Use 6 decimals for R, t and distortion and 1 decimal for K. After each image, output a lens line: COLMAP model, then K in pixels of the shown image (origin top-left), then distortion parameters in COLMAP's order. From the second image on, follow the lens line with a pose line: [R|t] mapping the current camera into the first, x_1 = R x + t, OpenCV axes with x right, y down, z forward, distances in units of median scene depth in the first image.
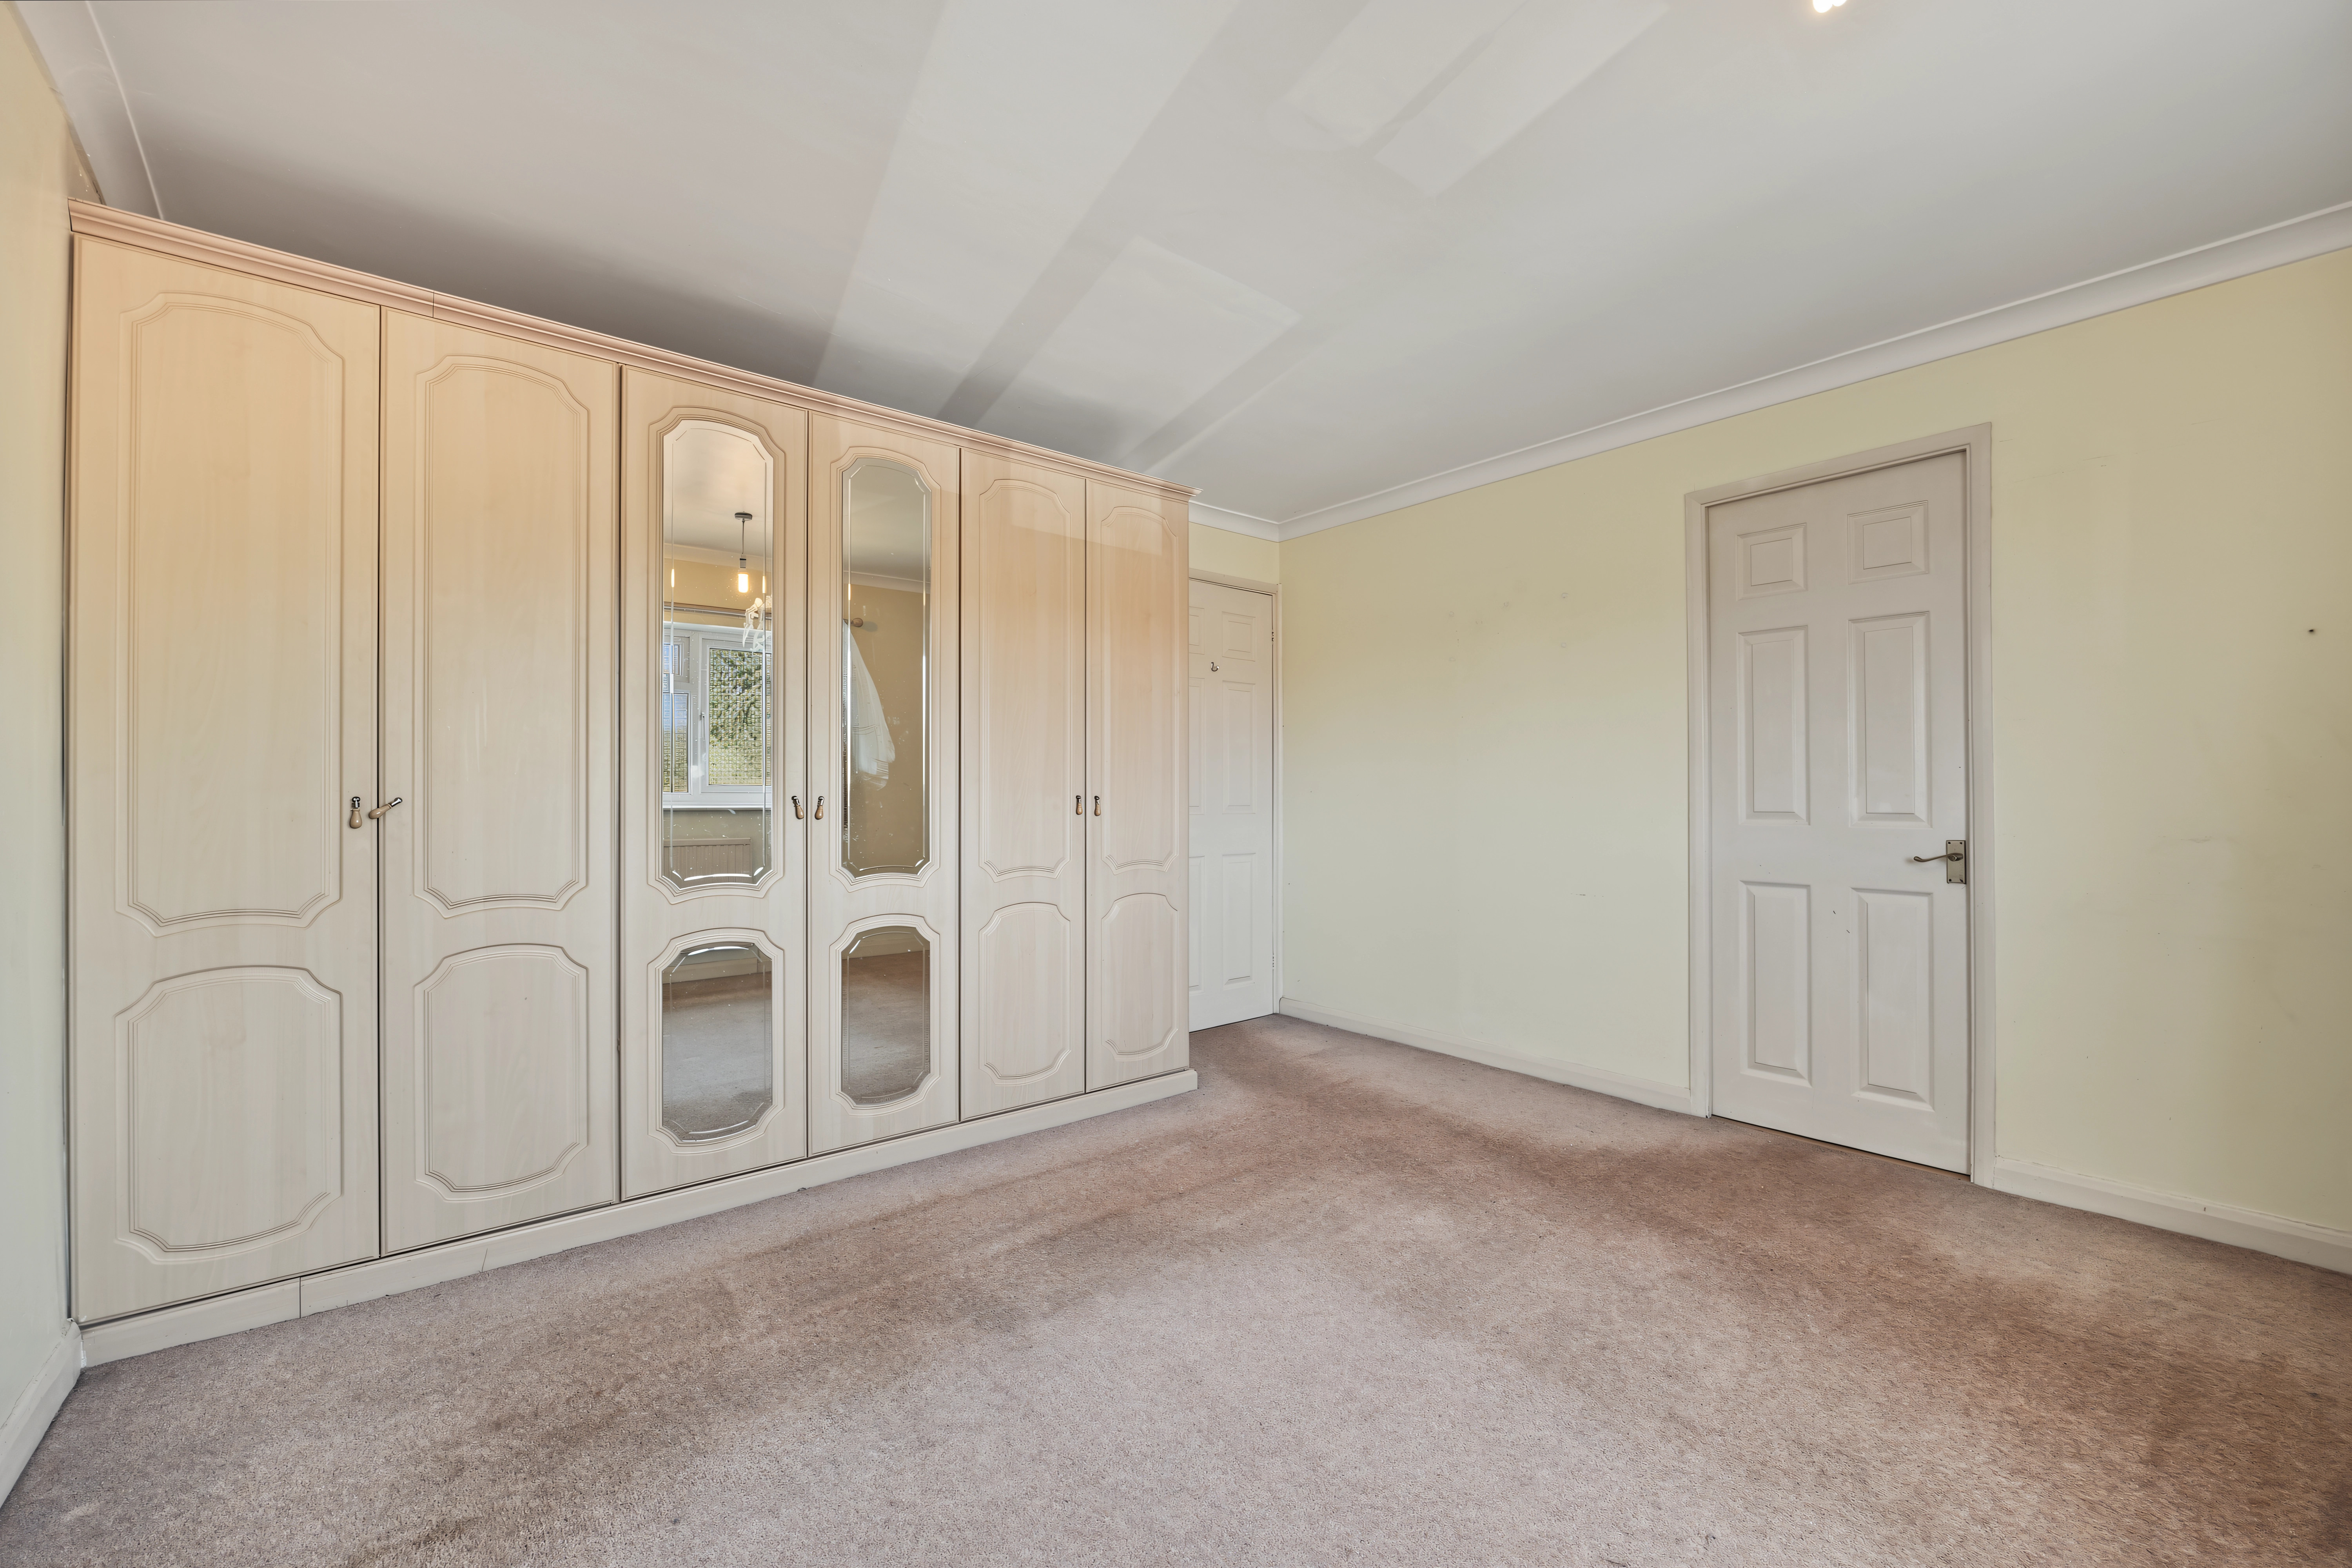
lens RADIAL K [[970.5, 0, 1172.8], [0, 970.5, 780.9], [0, 0, 1]] dist [-0.008915, 0.000427]
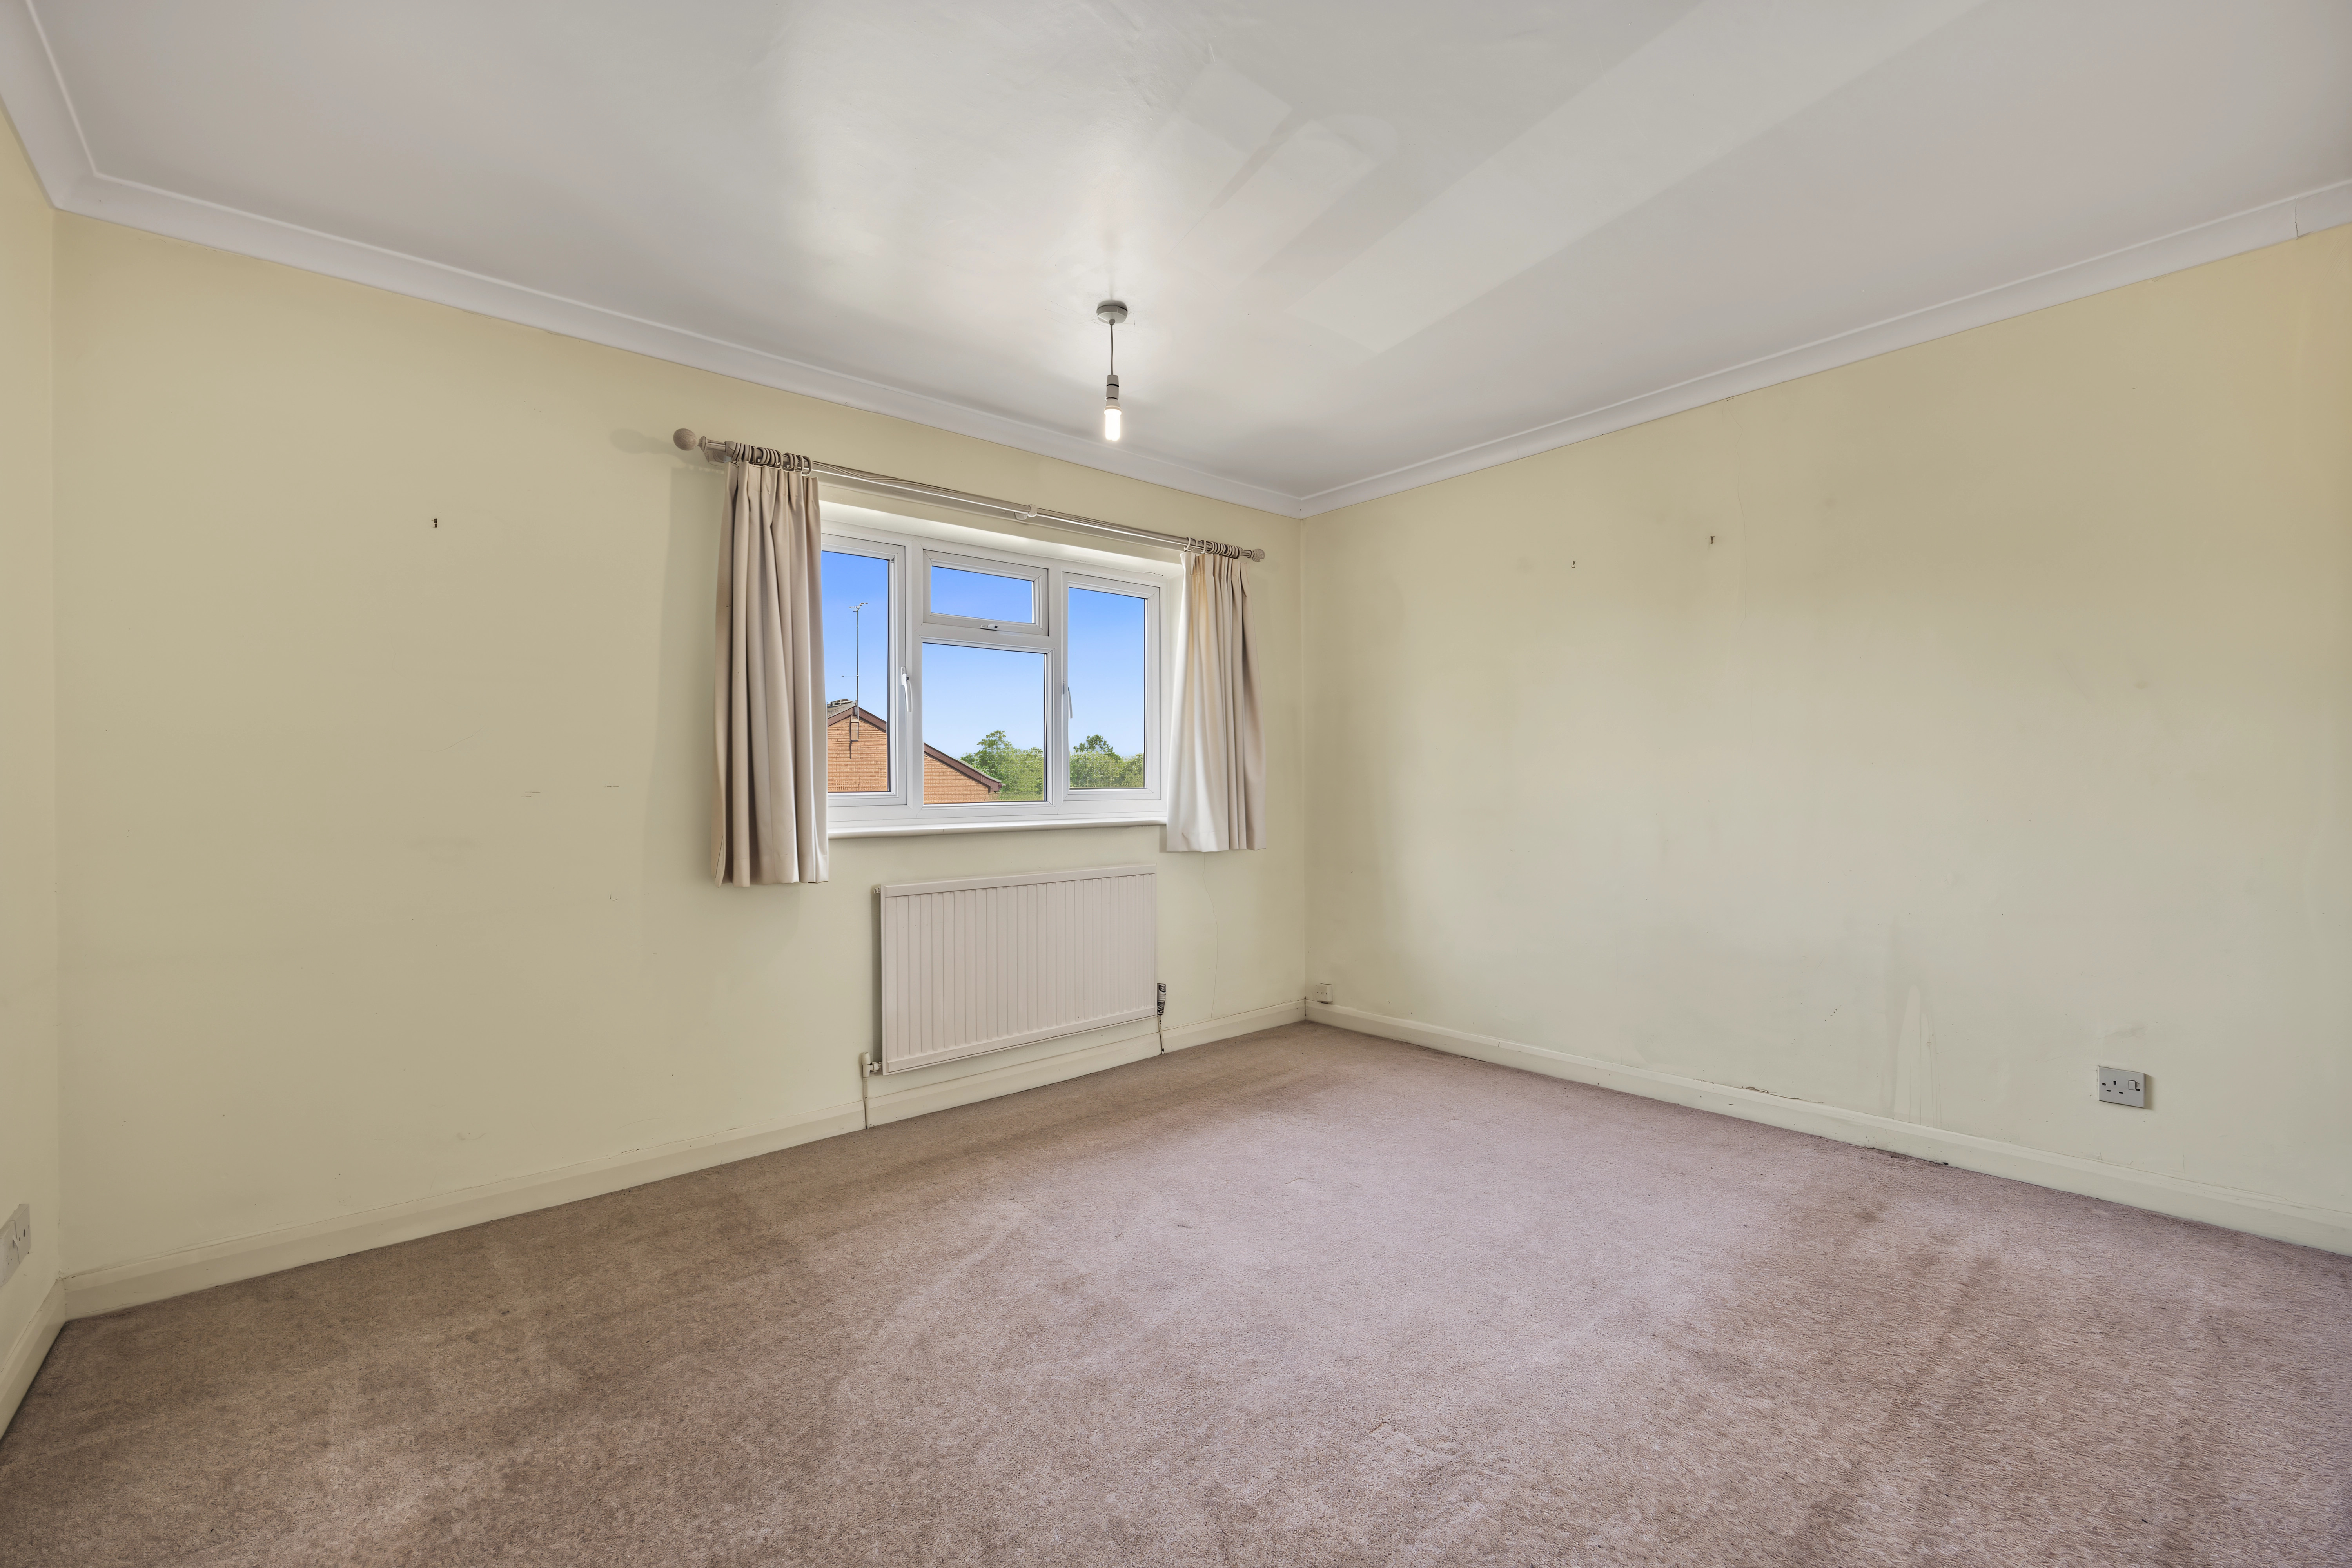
lens RADIAL K [[970.5, 0, 1170.4], [0, 970.5, 787.3], [0, 0, 1]] dist [-0.008915, 0.000427]
pose [[-0.999844, 0.010697, -0.014049, 0.240390], [0.010848, 0.999884, -0.010702, 0.017983], [0.013933, -0.010853, -0.999844, 1.335940]]
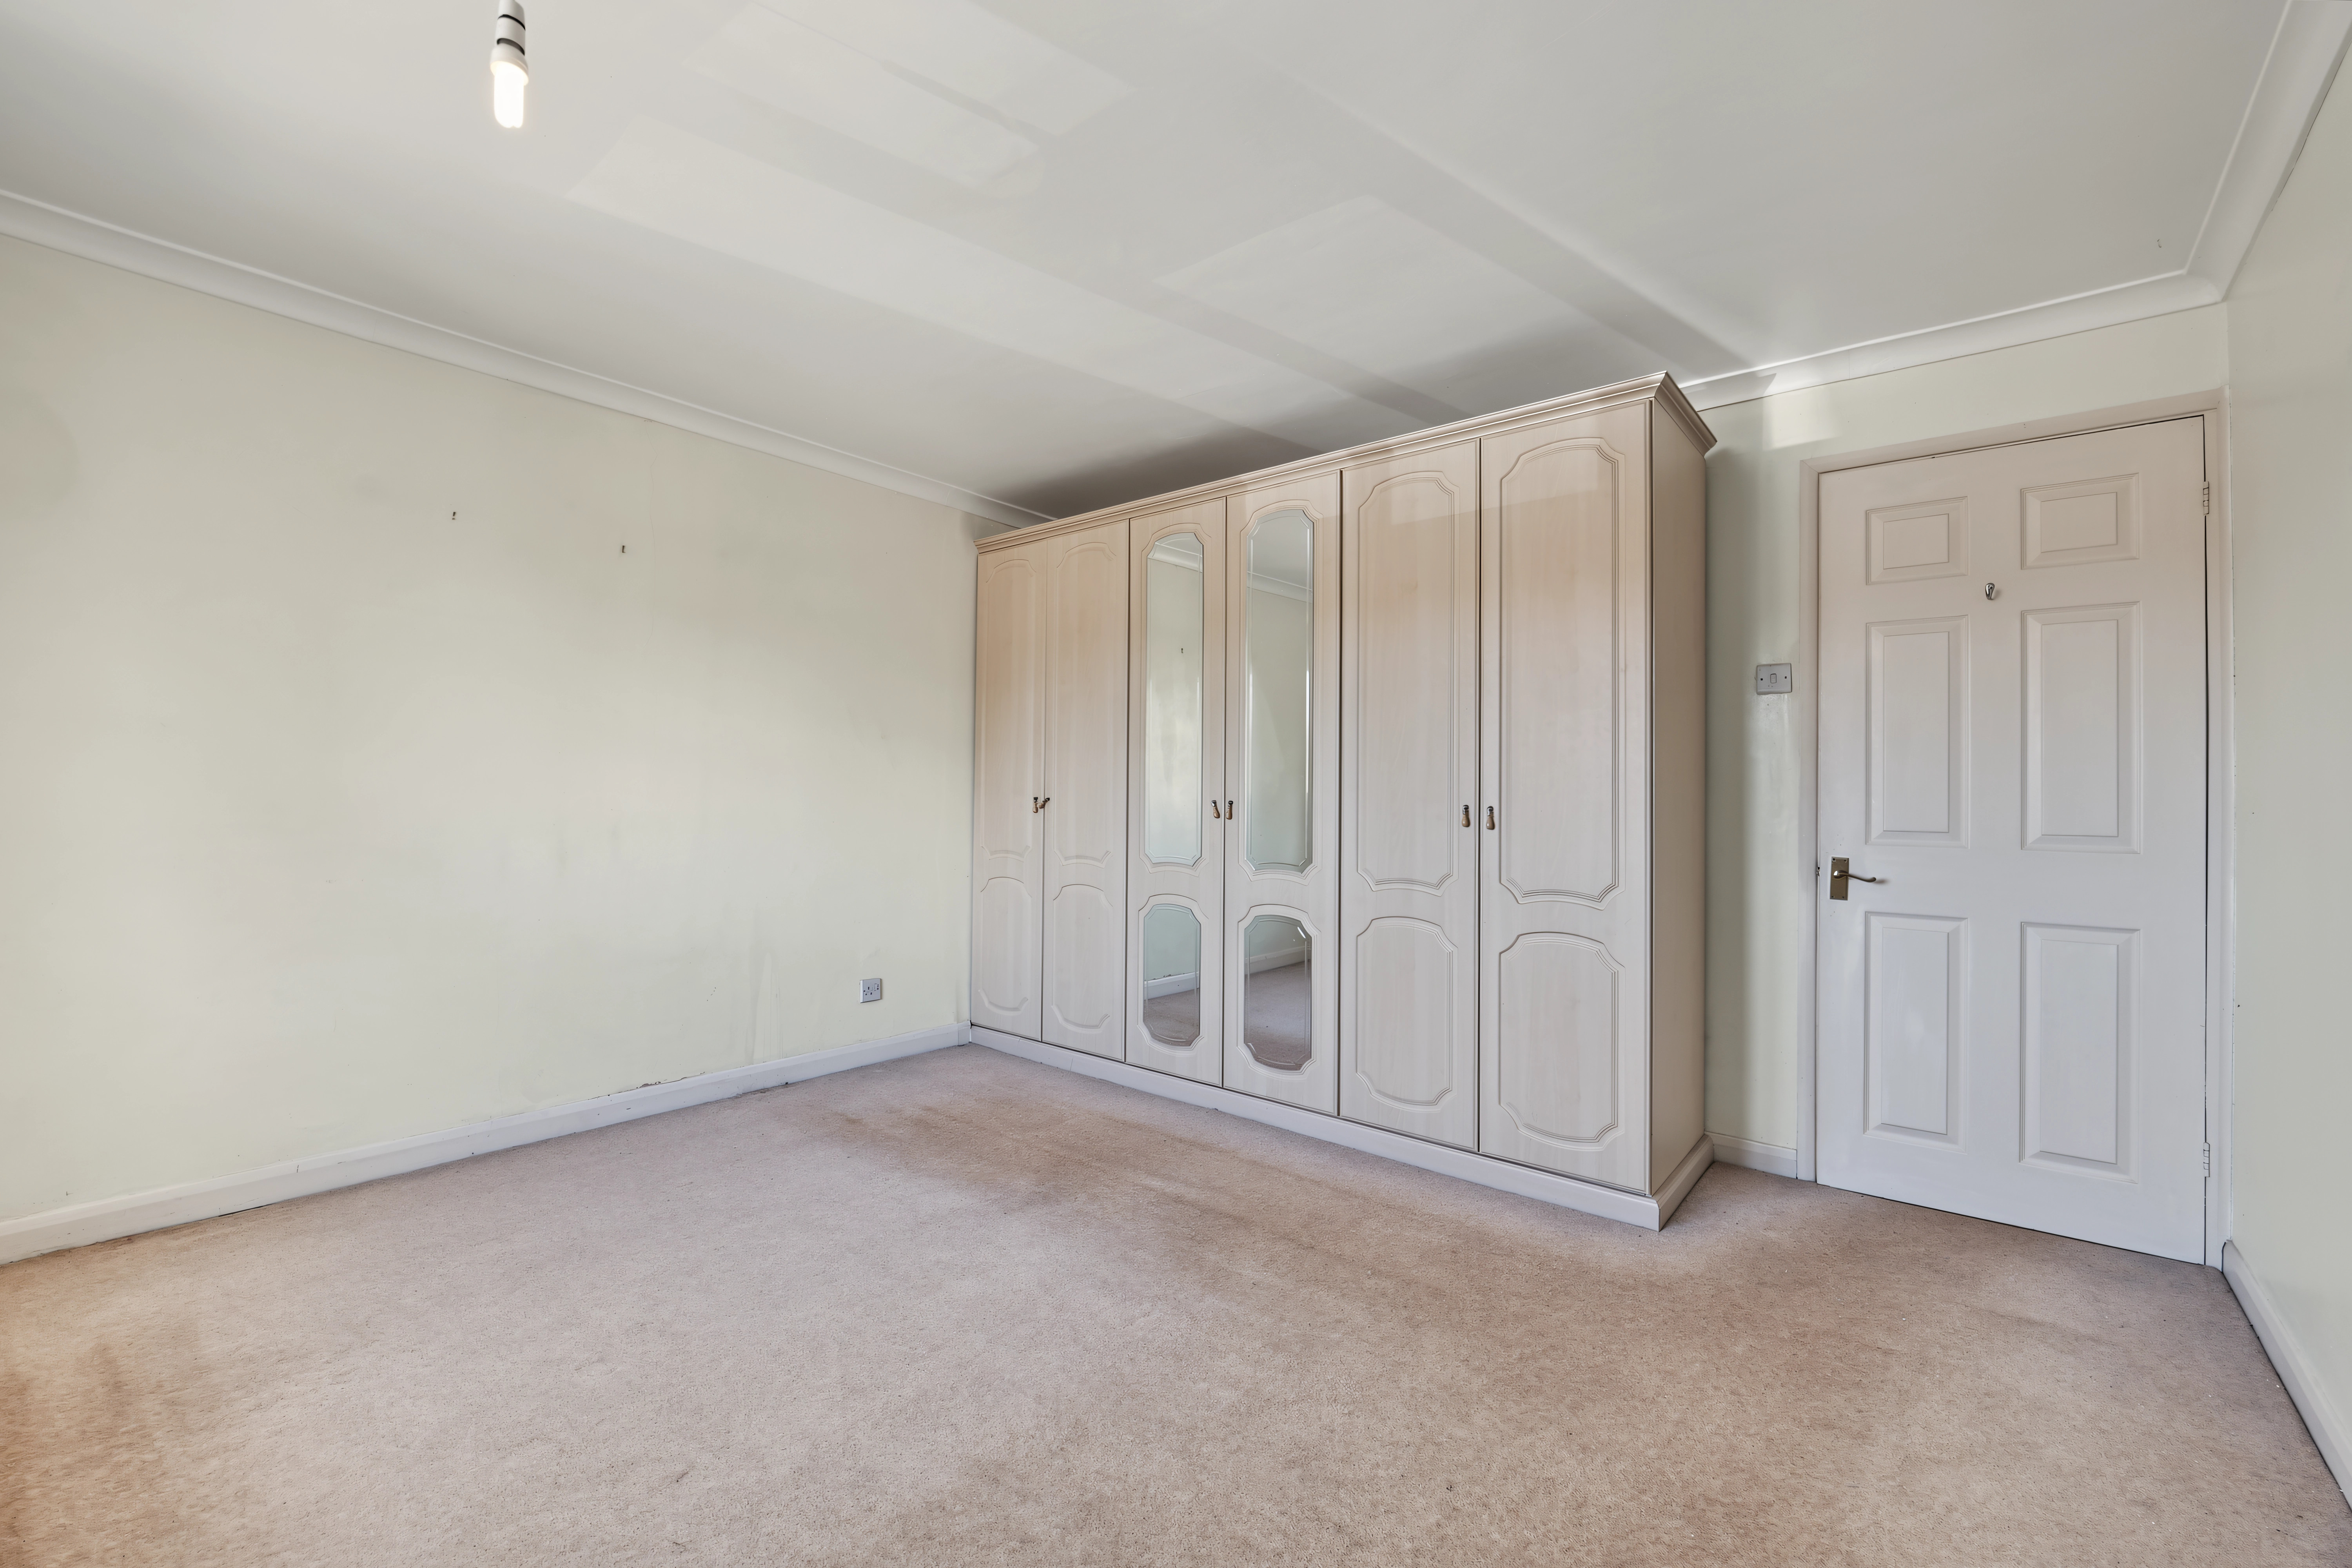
lens RADIAL K [[970.5, 0, 1171.5], [0, 970.5, 785.4], [0, 0, 1]] dist [-0.008915, 0.000427]
pose [[0.182915, -0.010457, -0.983073, 0.805239], [-0.005110, 0.999920, -0.011587, 0.009953], [0.983115, 0.007143, 0.182847, 0.656674]]
